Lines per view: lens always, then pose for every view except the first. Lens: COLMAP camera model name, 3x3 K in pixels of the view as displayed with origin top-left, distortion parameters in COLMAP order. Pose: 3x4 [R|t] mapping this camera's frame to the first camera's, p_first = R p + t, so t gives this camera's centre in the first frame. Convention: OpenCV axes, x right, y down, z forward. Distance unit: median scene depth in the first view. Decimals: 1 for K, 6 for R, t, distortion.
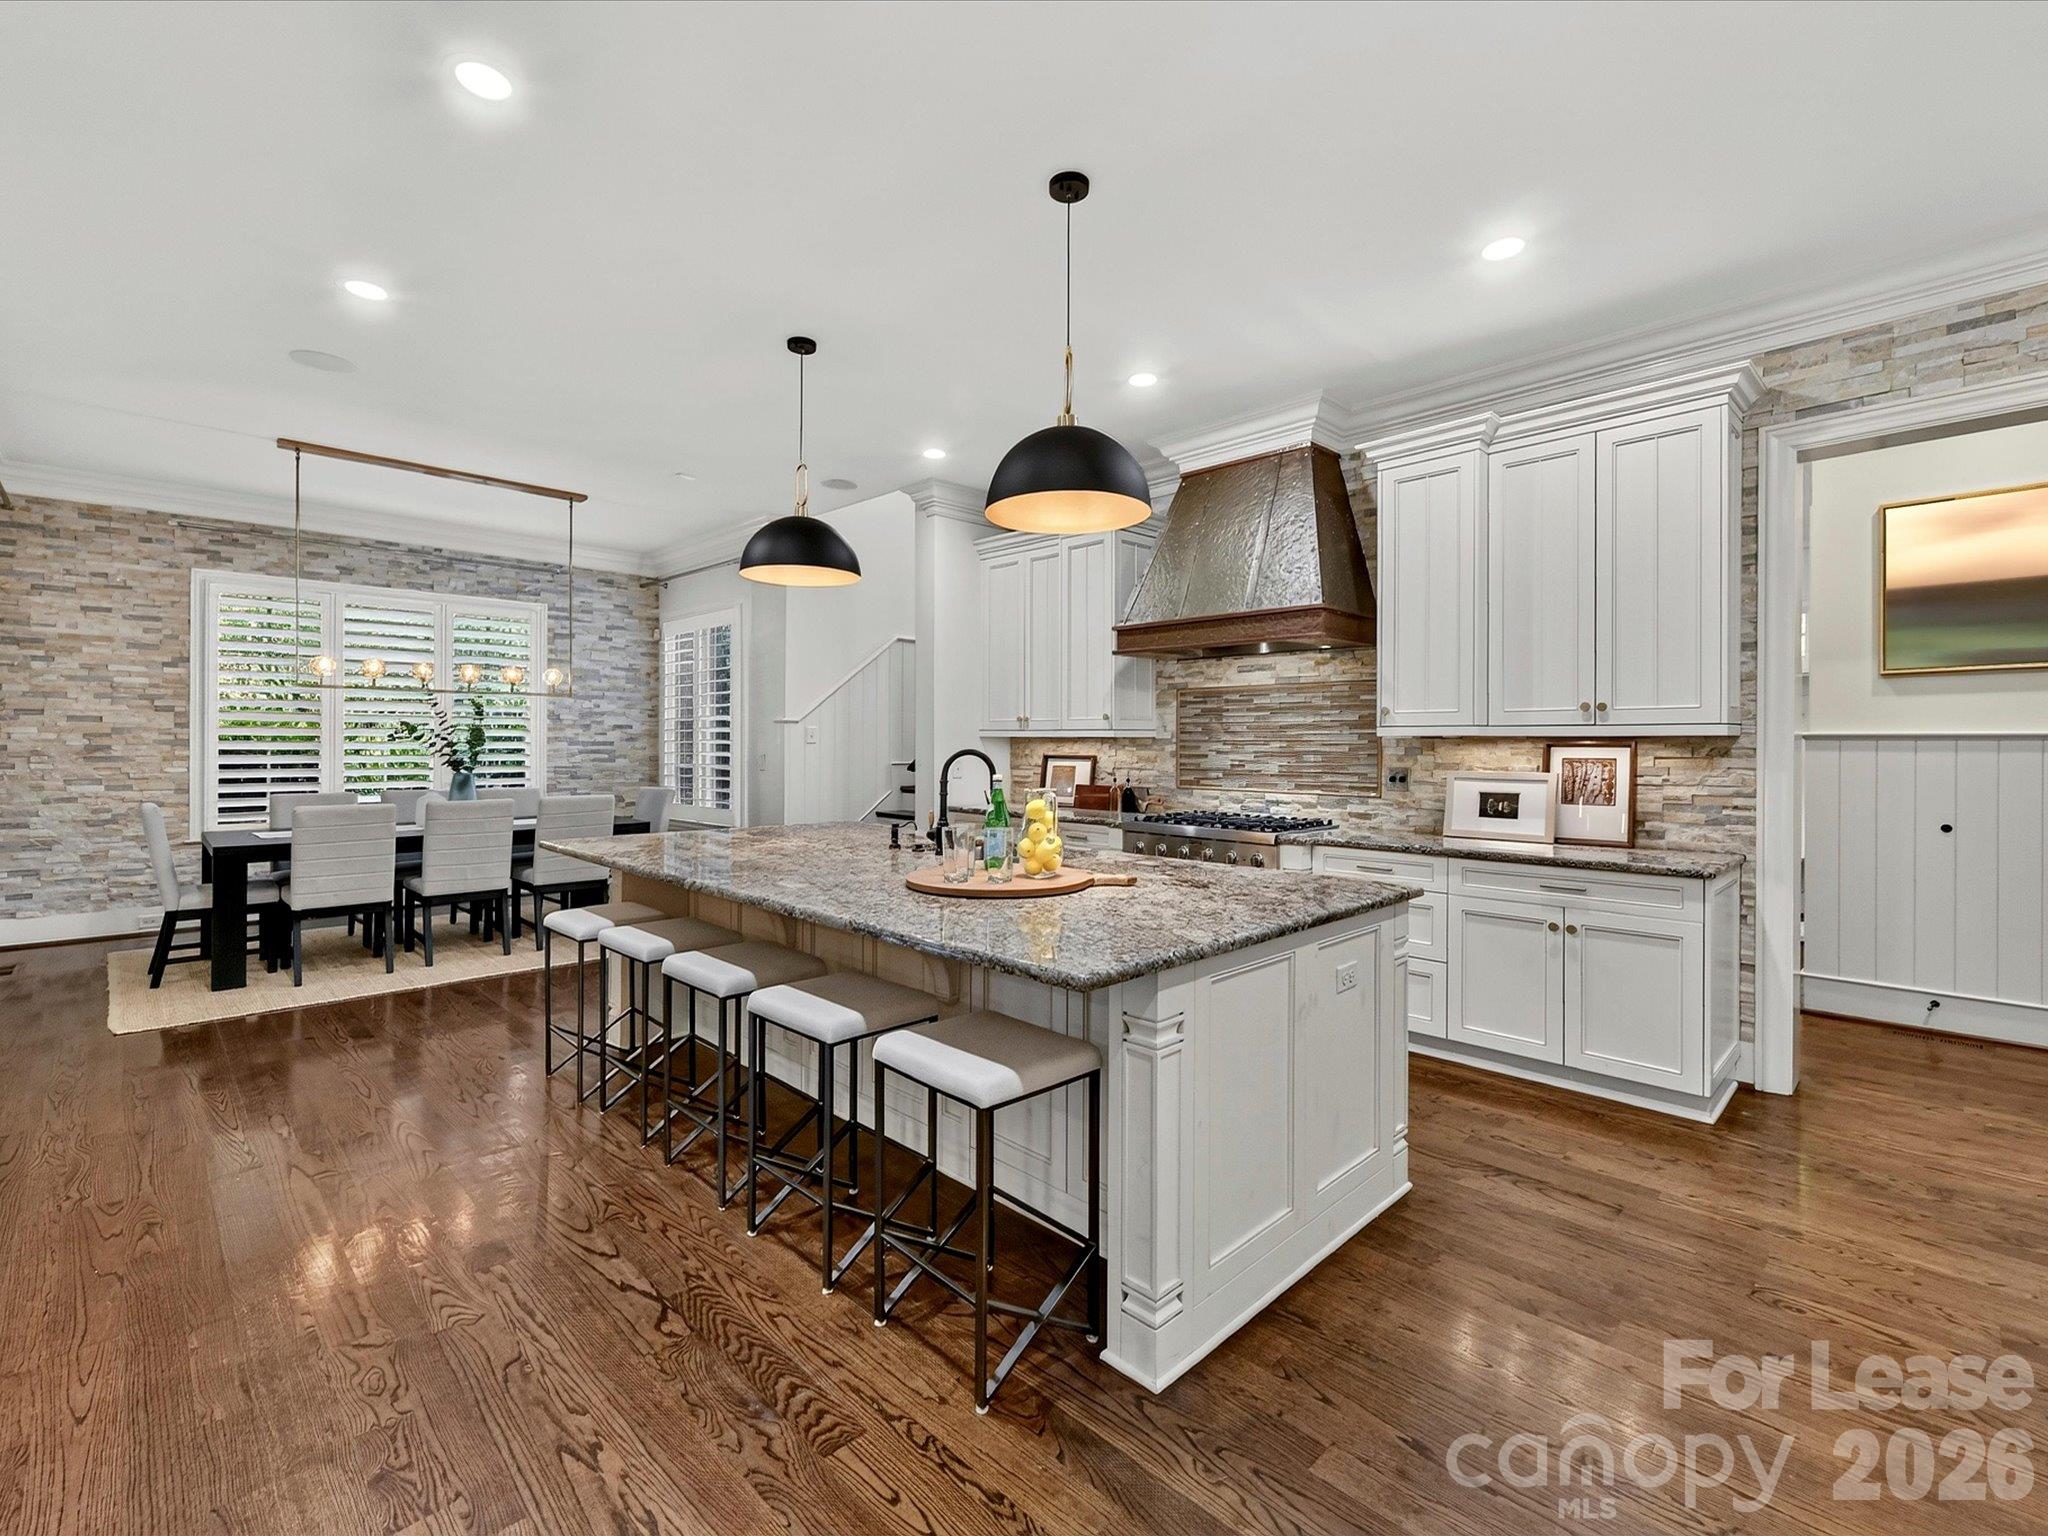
lens RADIAL K [[914.5, 0, 1015.1], [0, 914.5, 748.0], [0, 0, 1]] dist [0.002481, -0.000281]
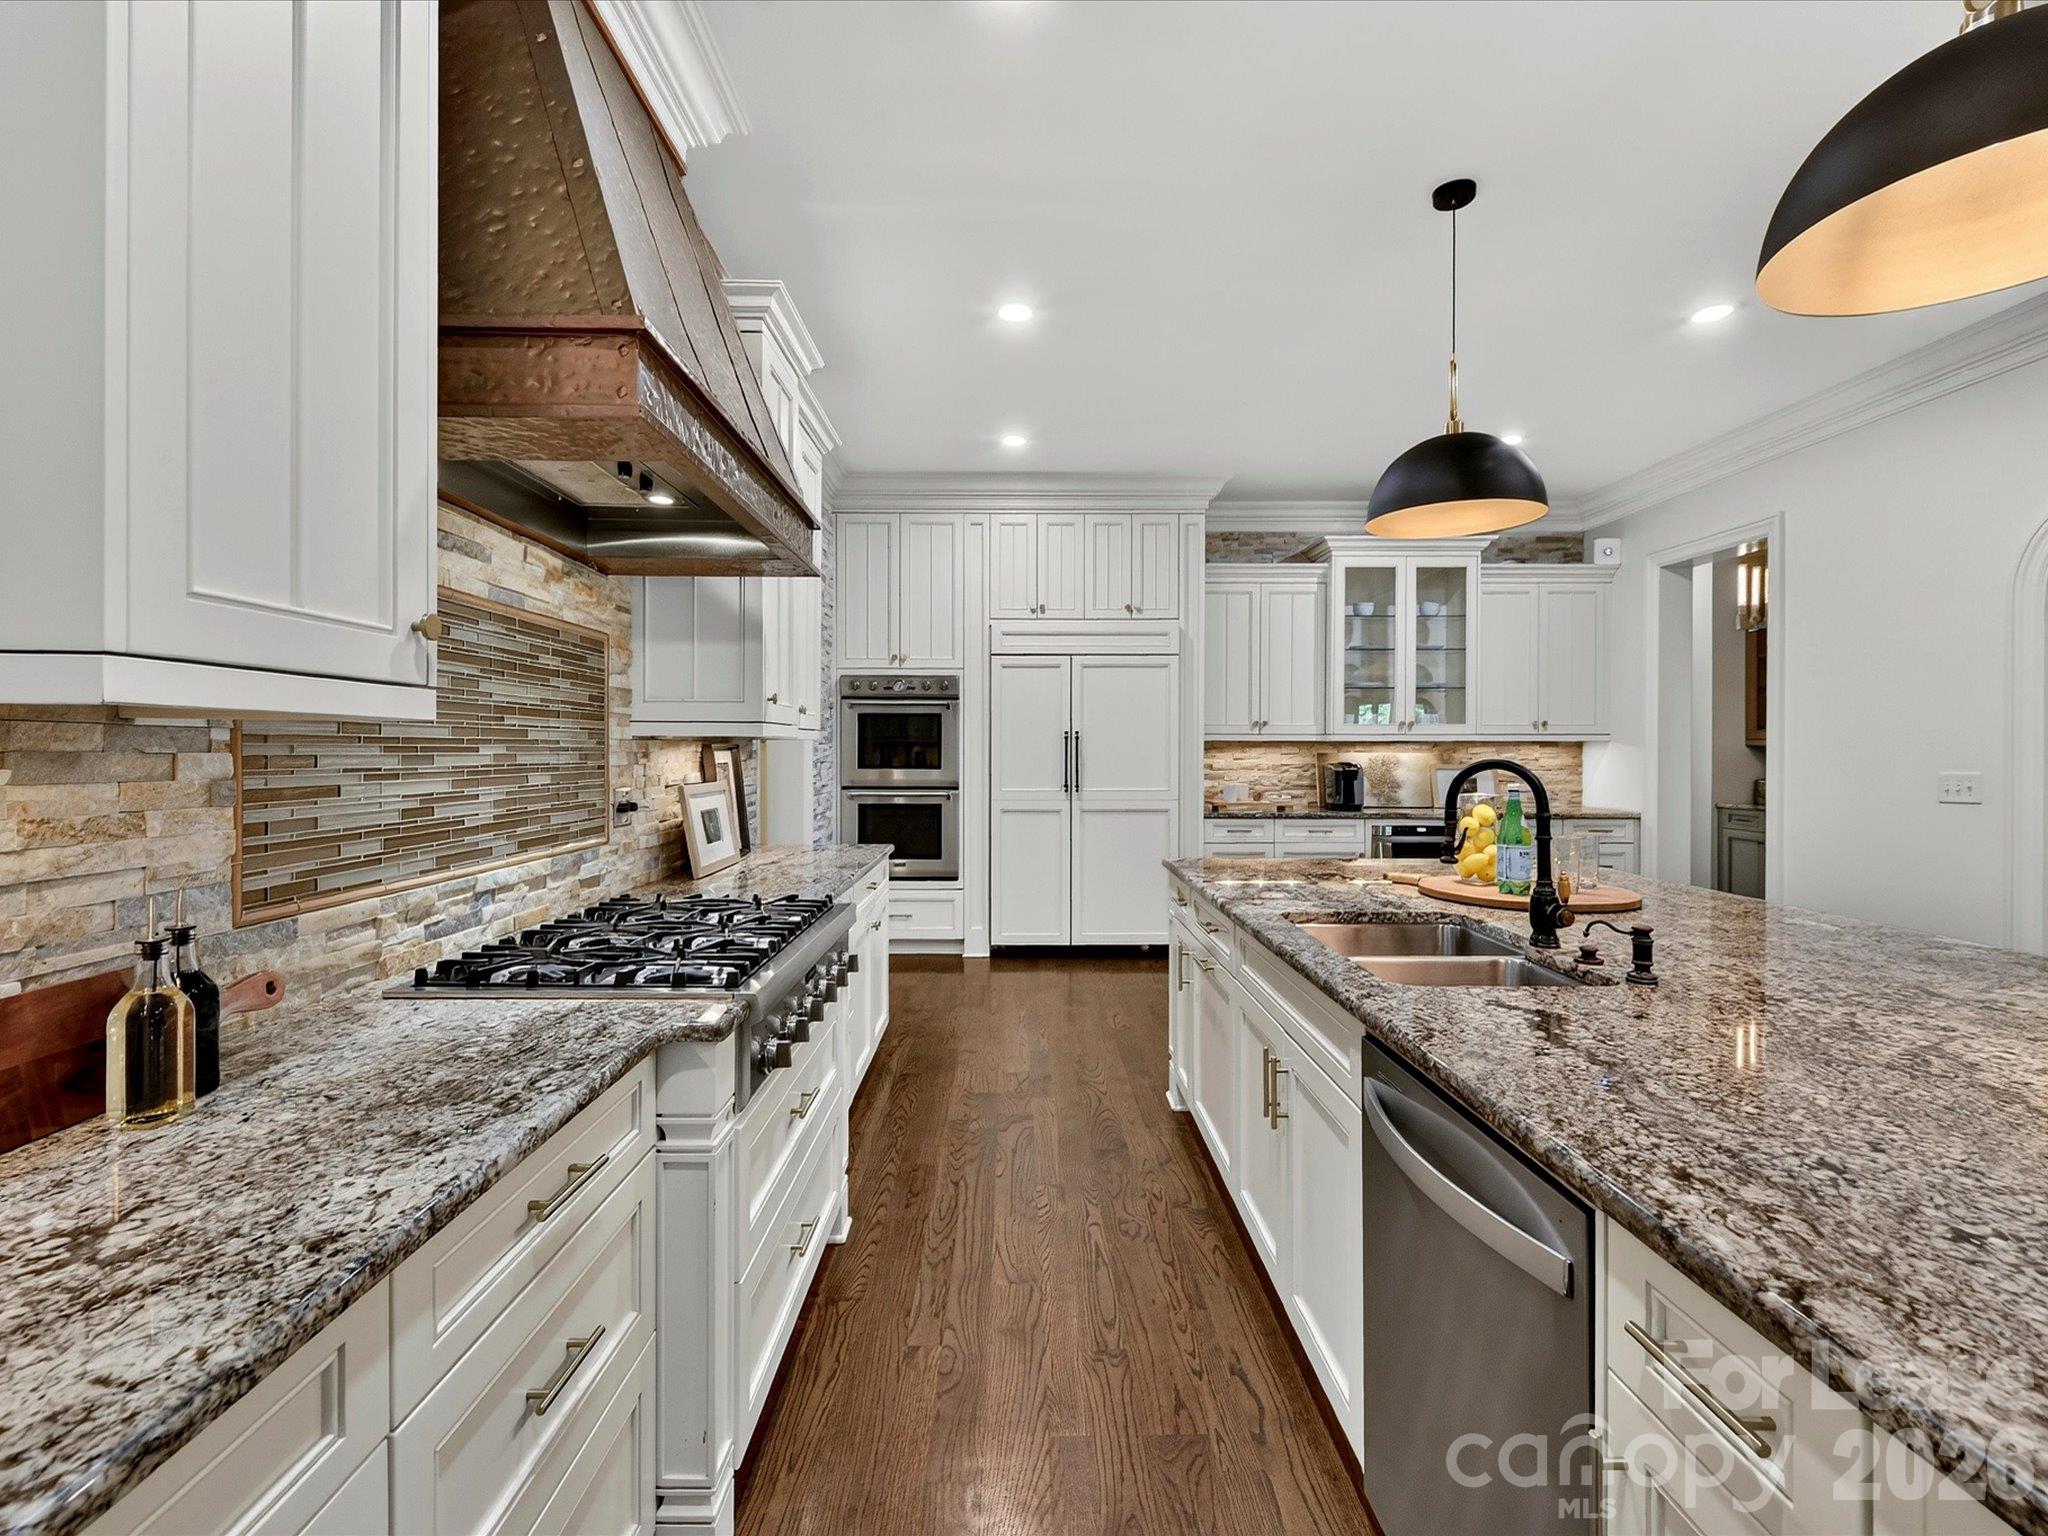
lens RADIAL K [[914.5, 0, 1025.3], [0, 914.5, 753.6], [0, 0, 1]] dist [0.002481, -0.000281]
pose [[-0.724368, -0.008334, 0.689364, -0.172182], [0.000263, 0.999924, 0.012366, -0.007551], [-0.689414, 0.009139, -0.724310, 1.178855]]
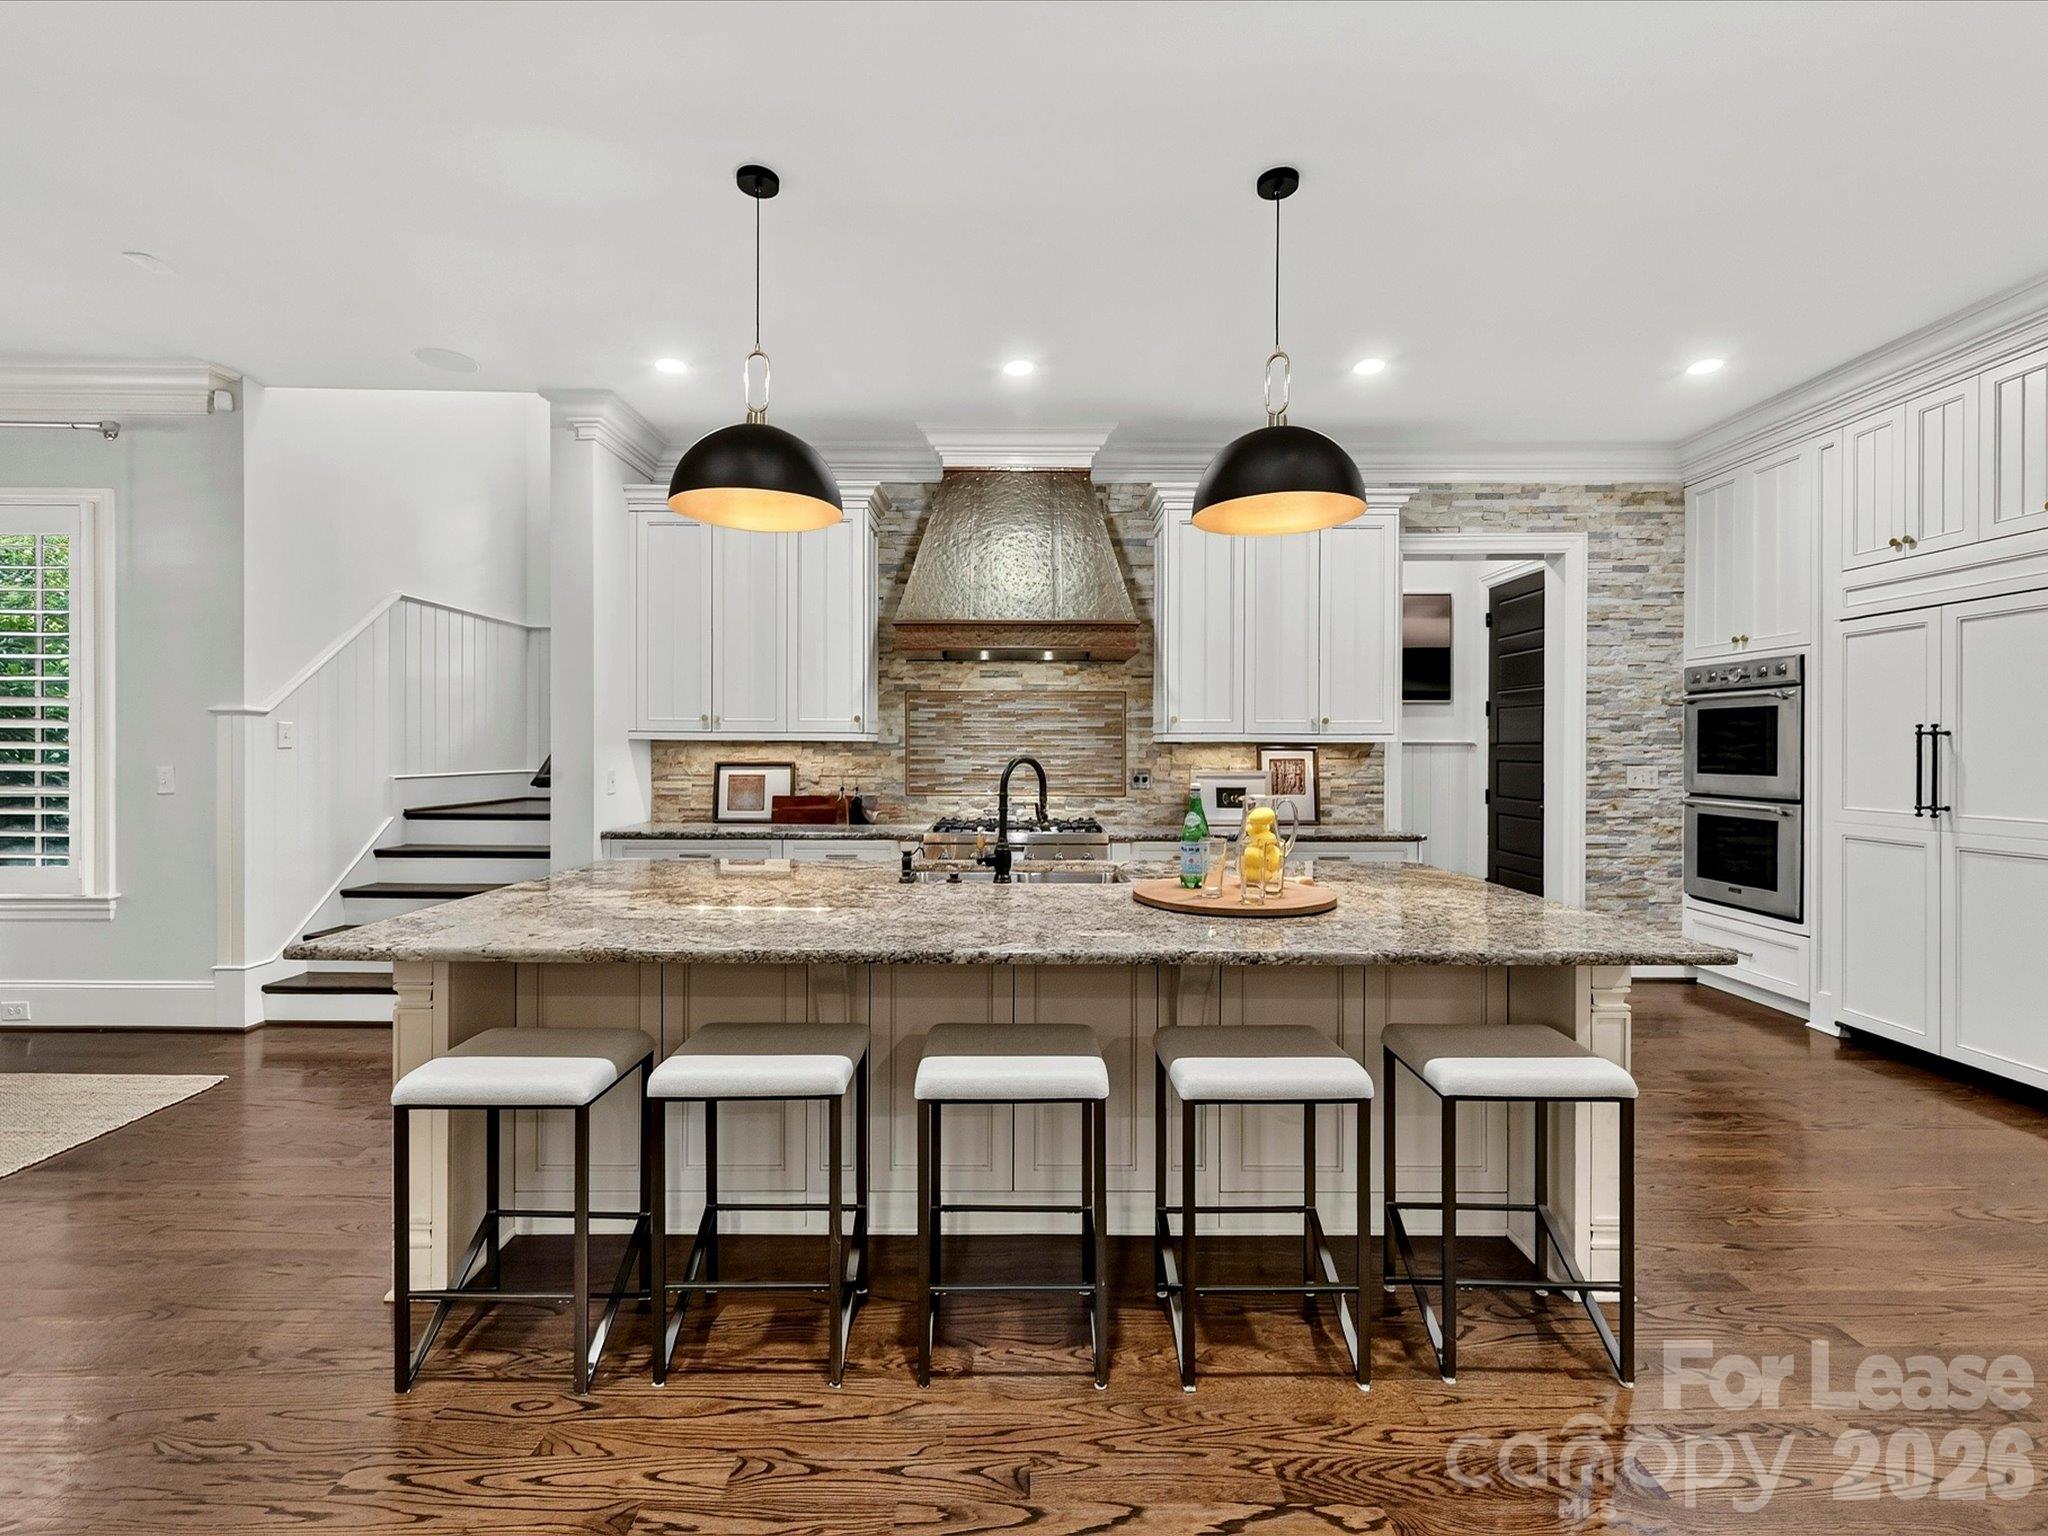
lens RADIAL K [[914.5, 0, 1022.1], [0, 914.5, 755.9], [0, 0, 1]] dist [0.002481, -0.000281]
pose [[0.694305, -0.008263, 0.719633, -0.481432], [0.004488, 0.999964, 0.007153, -0.003806], [-0.719667, -0.001736, 0.694317, 0.291658]]
